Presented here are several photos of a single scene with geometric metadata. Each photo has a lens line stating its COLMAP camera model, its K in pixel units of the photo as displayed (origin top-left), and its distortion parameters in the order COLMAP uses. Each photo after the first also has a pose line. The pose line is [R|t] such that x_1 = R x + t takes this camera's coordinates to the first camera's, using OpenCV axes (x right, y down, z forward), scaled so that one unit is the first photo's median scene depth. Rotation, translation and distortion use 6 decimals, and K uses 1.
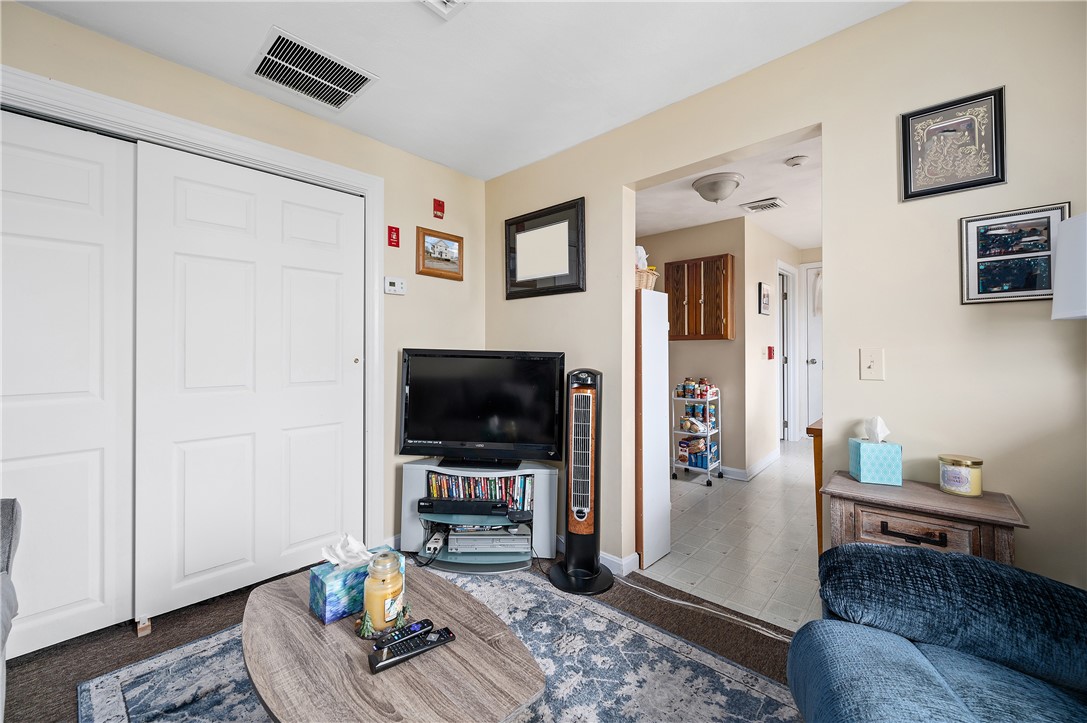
lens RADIAL K [[430.9, 0, 542.0], [0, 430.9, 349.1], [0, 0, 1]] dist [-0.000037, -0.000110]
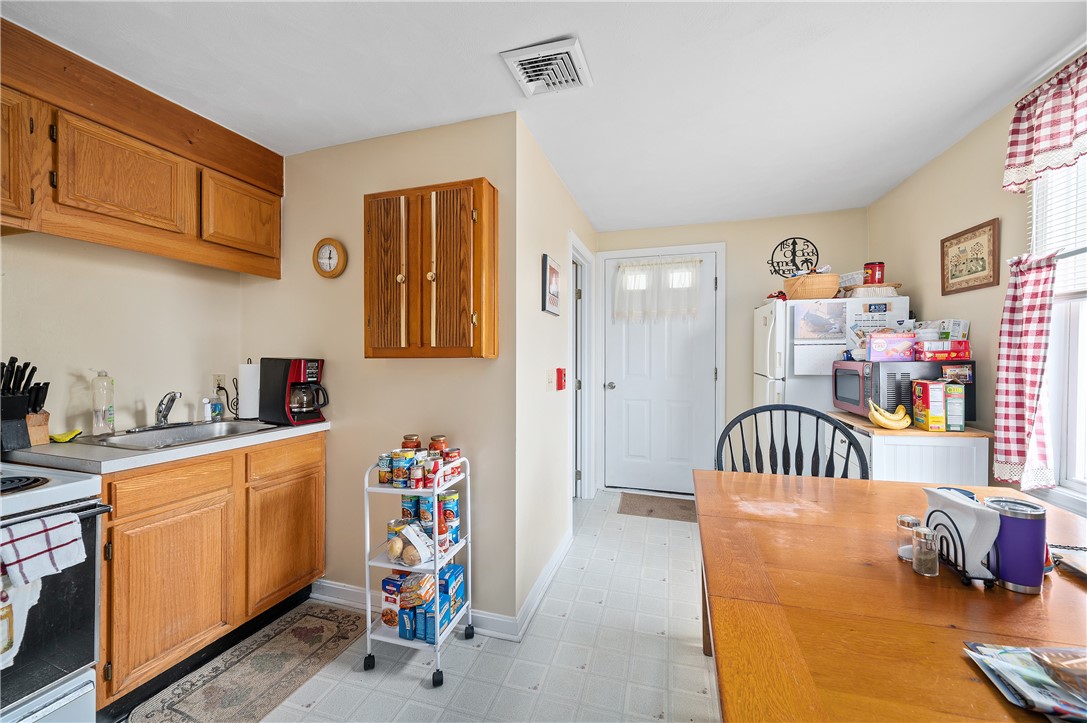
lens RADIAL K [[430.9, 0, 542.0], [0, 430.9, 349.1], [0, 0, 1]] dist [-0.000037, -0.000110]
pose [[0.902324, 0.016002, 0.430761, 0.274411], [-0.006115, 0.999685, -0.024328, -0.020260], [-0.431015, 0.019317, 0.902138, 0.518496]]
